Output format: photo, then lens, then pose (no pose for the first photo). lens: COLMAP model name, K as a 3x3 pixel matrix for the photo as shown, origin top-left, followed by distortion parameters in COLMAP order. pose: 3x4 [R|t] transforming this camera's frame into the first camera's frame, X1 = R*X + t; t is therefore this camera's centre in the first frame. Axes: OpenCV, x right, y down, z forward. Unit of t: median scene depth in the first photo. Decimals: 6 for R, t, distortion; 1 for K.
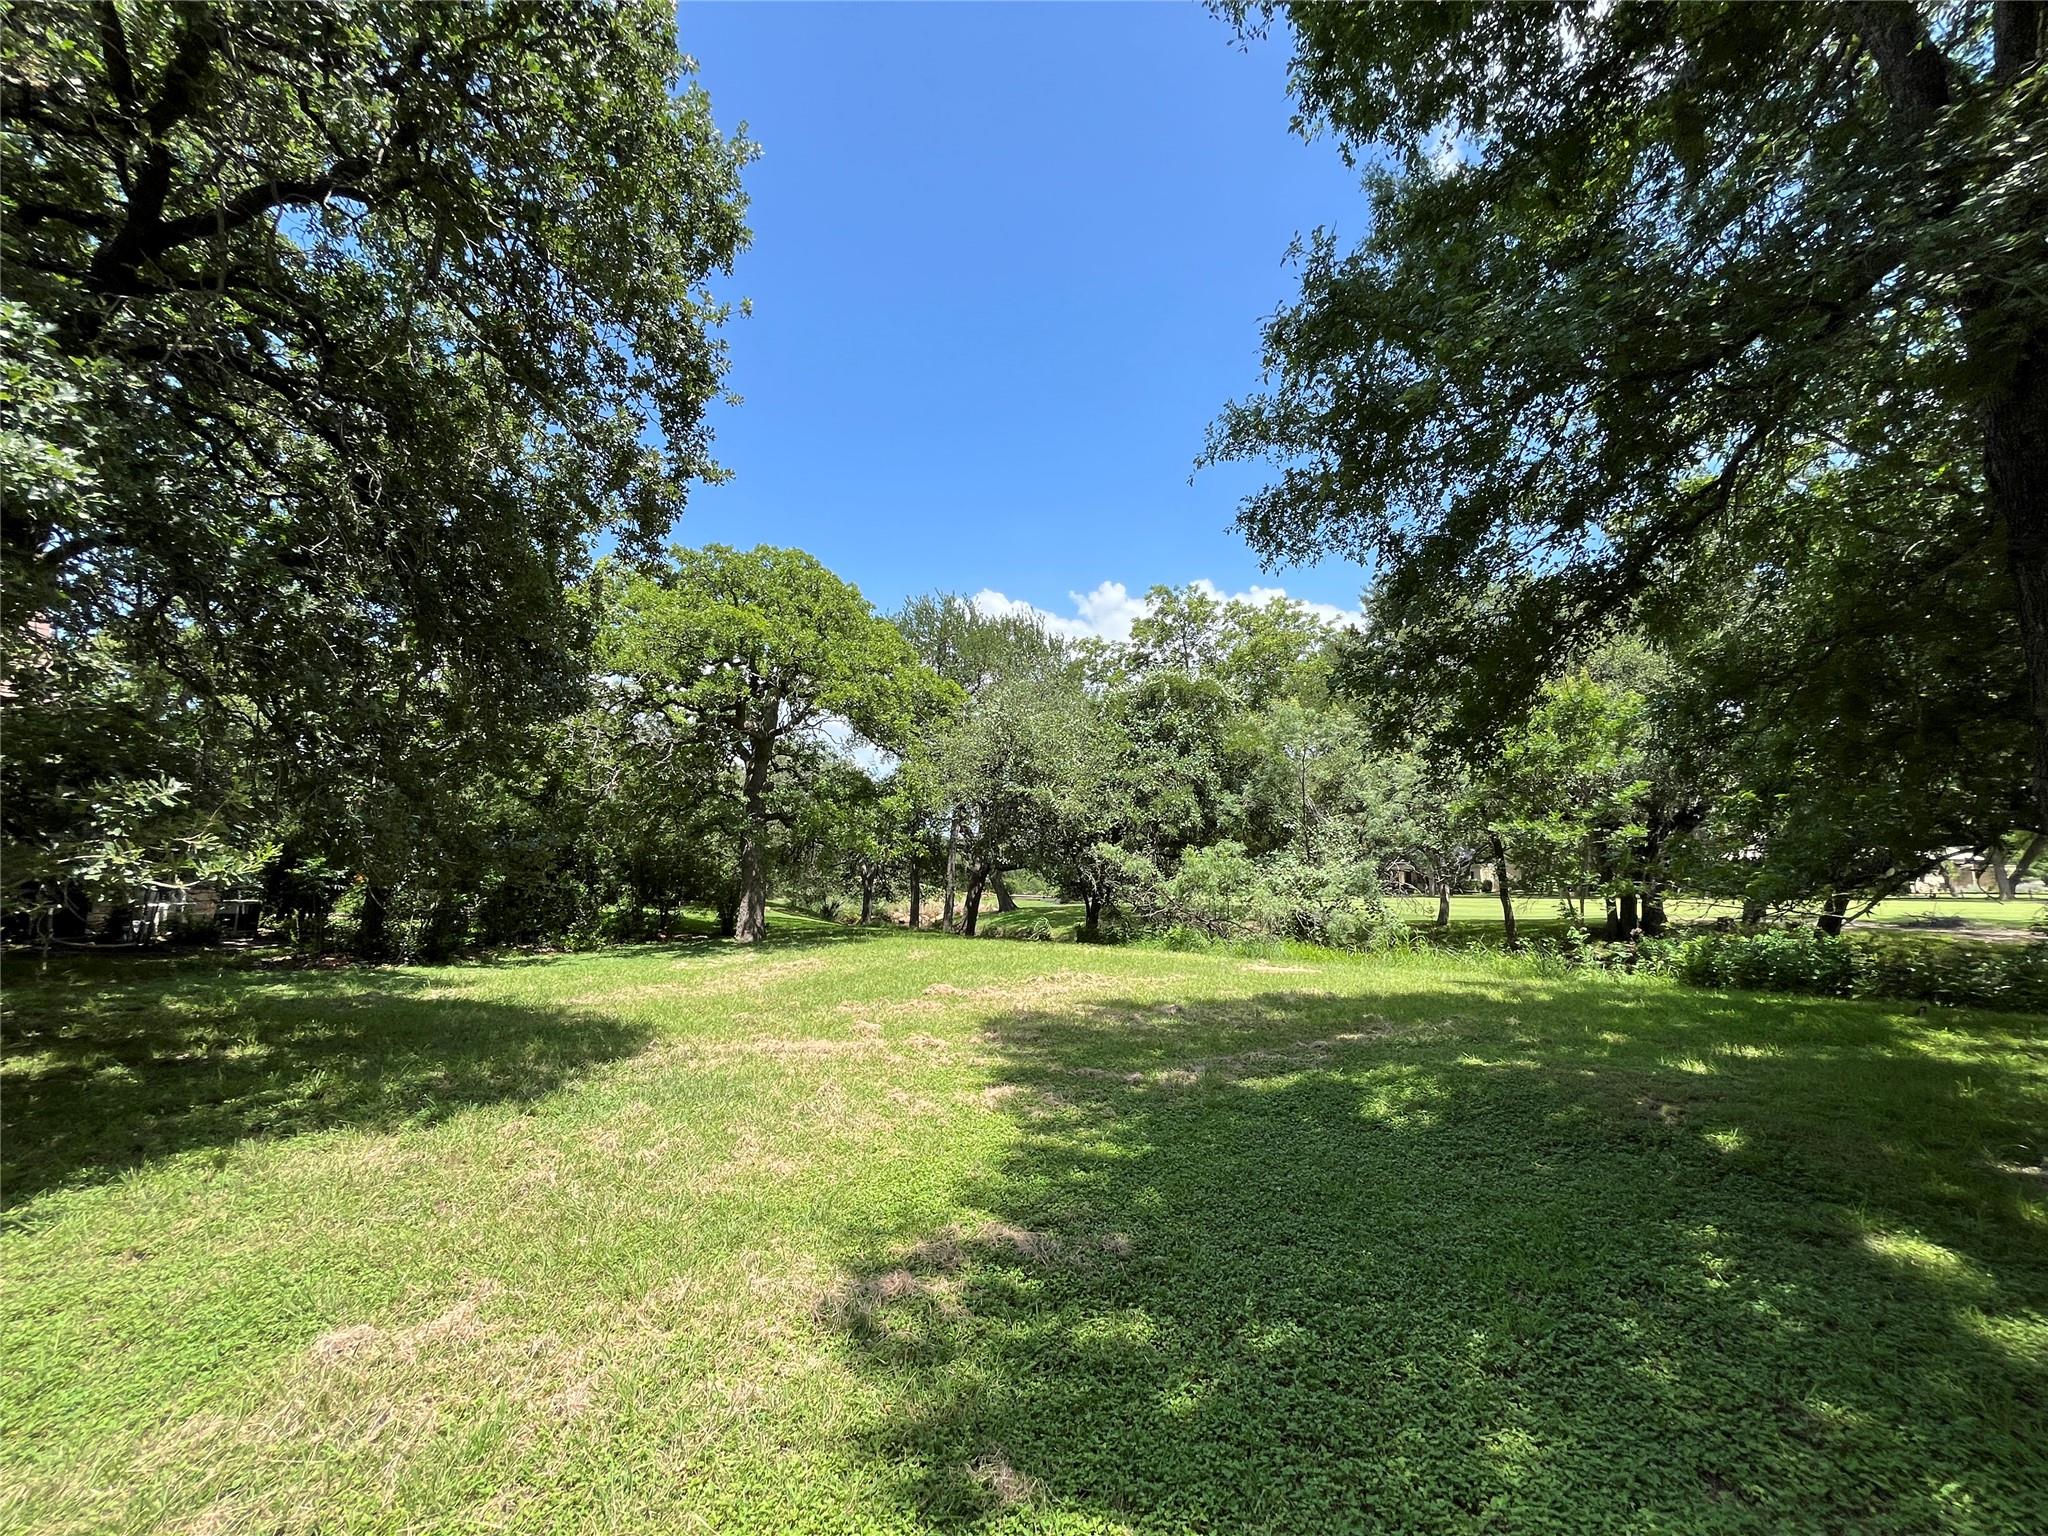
lens RADIAL K [[817.1, 0, 1022.5], [0, 817.1, 737.6], [0, 0, 1]] dist [-0.001611, -0.000034]
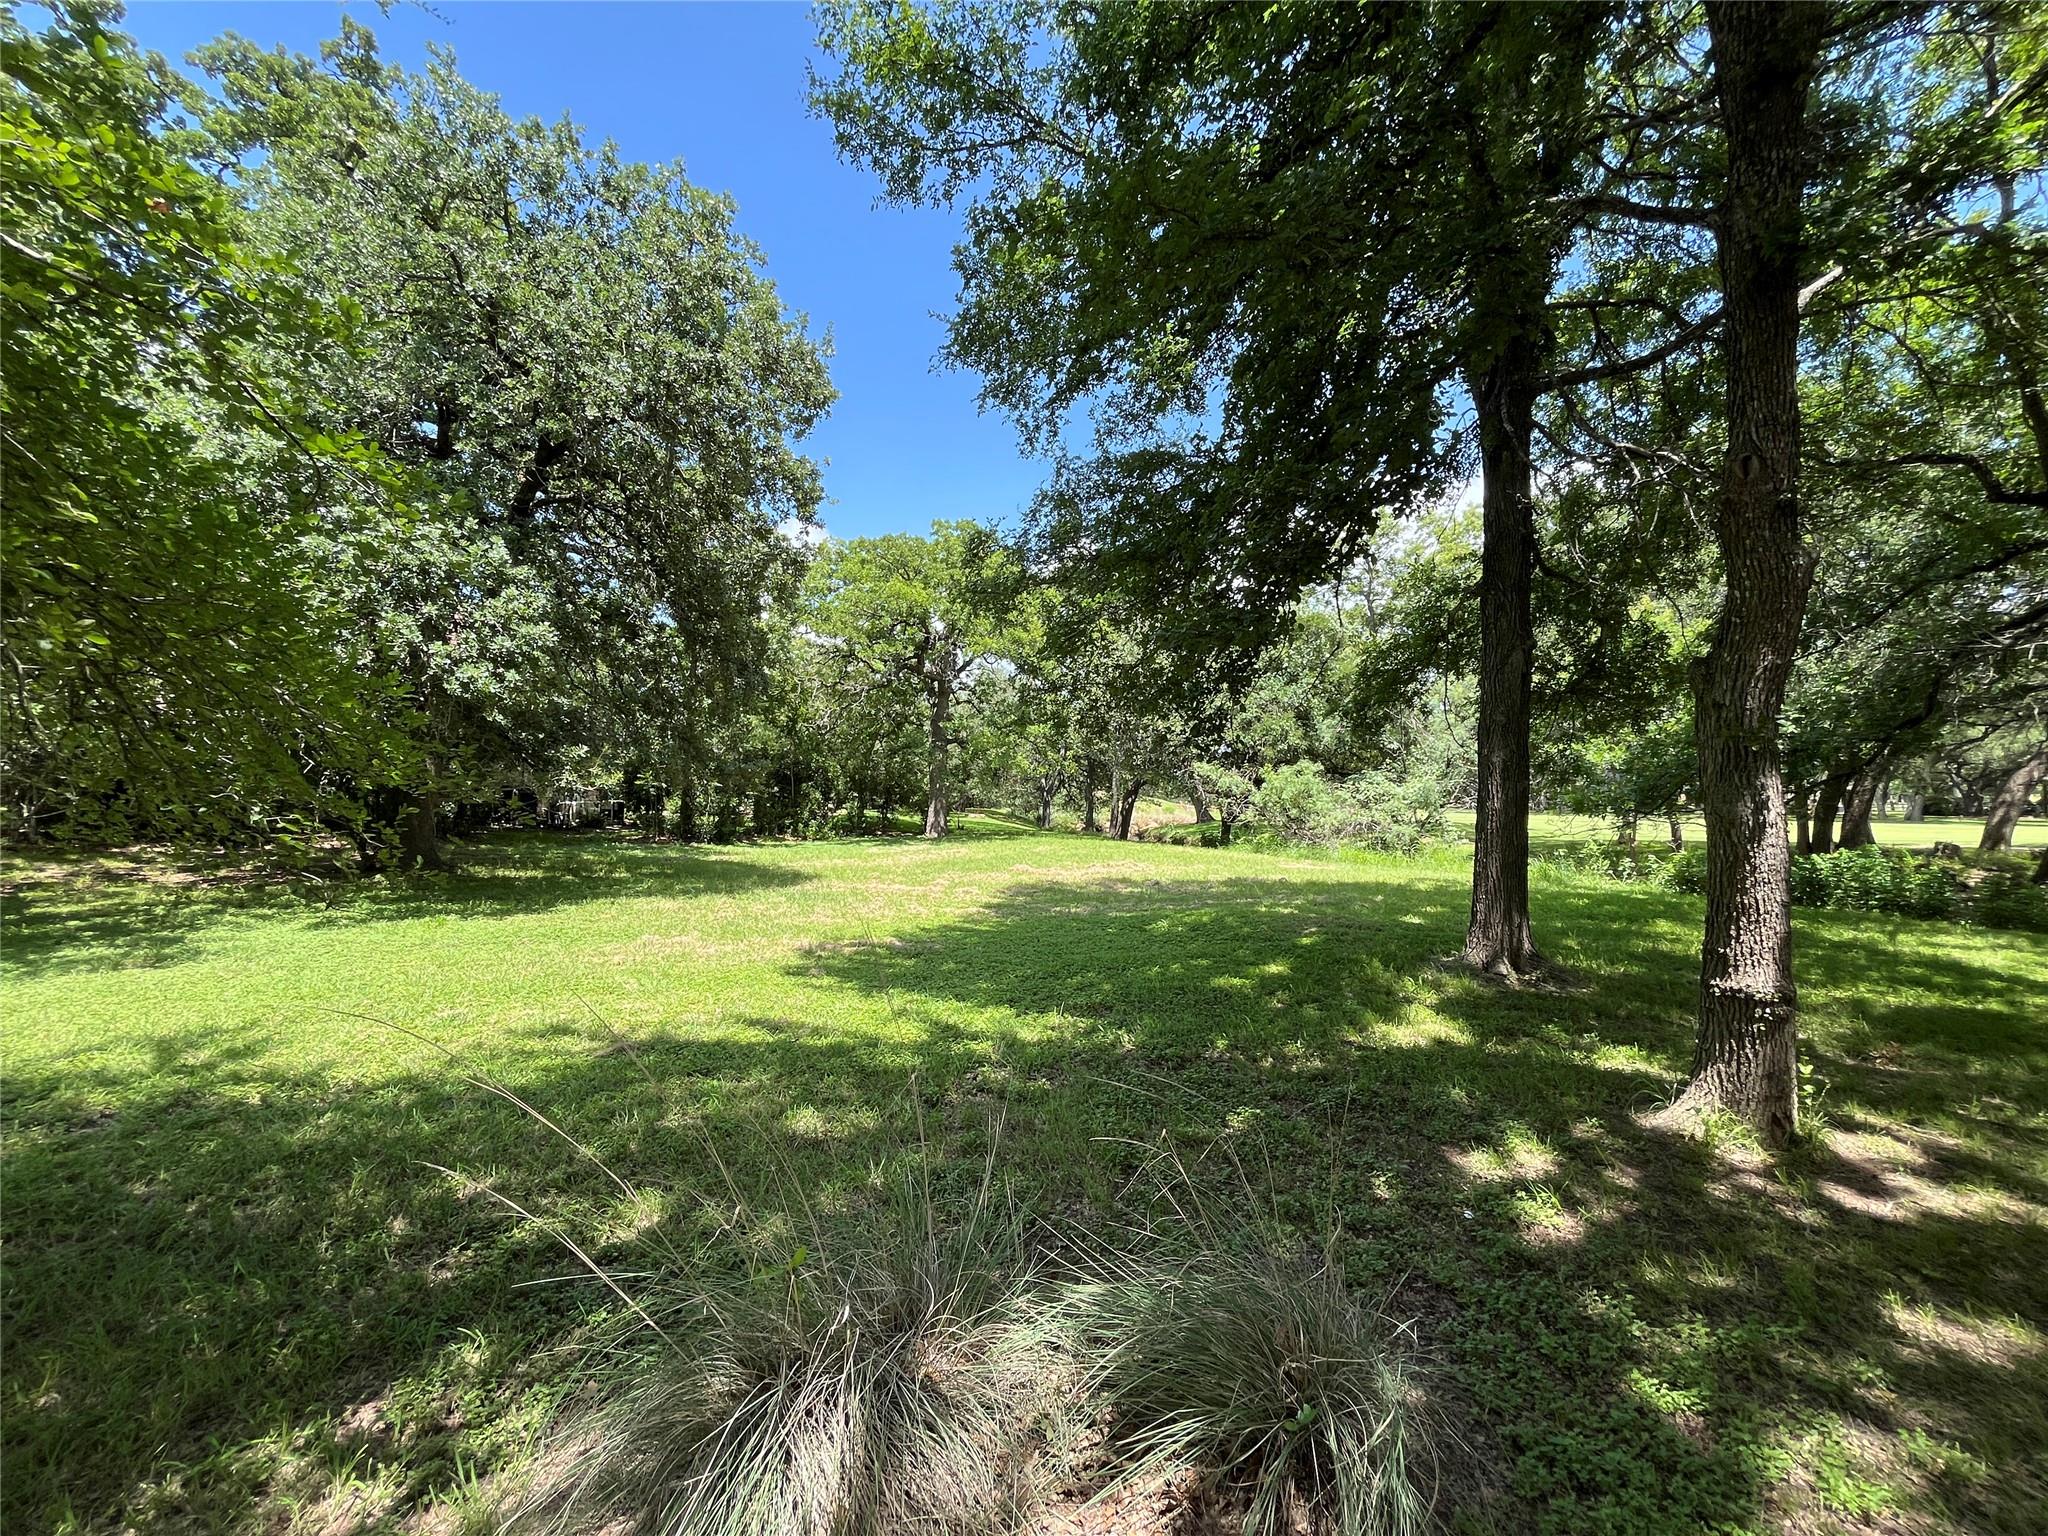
lens RADIAL K [[817.1, 0, 1022.5], [0, 817.1, 737.6], [0, 0, 1]] dist [-0.001611, -0.000034]
pose [[0.957594, -0.008343, -0.288001, 0.205254], [0.038276, 0.994405, 0.098460, -0.036477], [0.285568, -0.105308, 0.952555, -0.212482]]
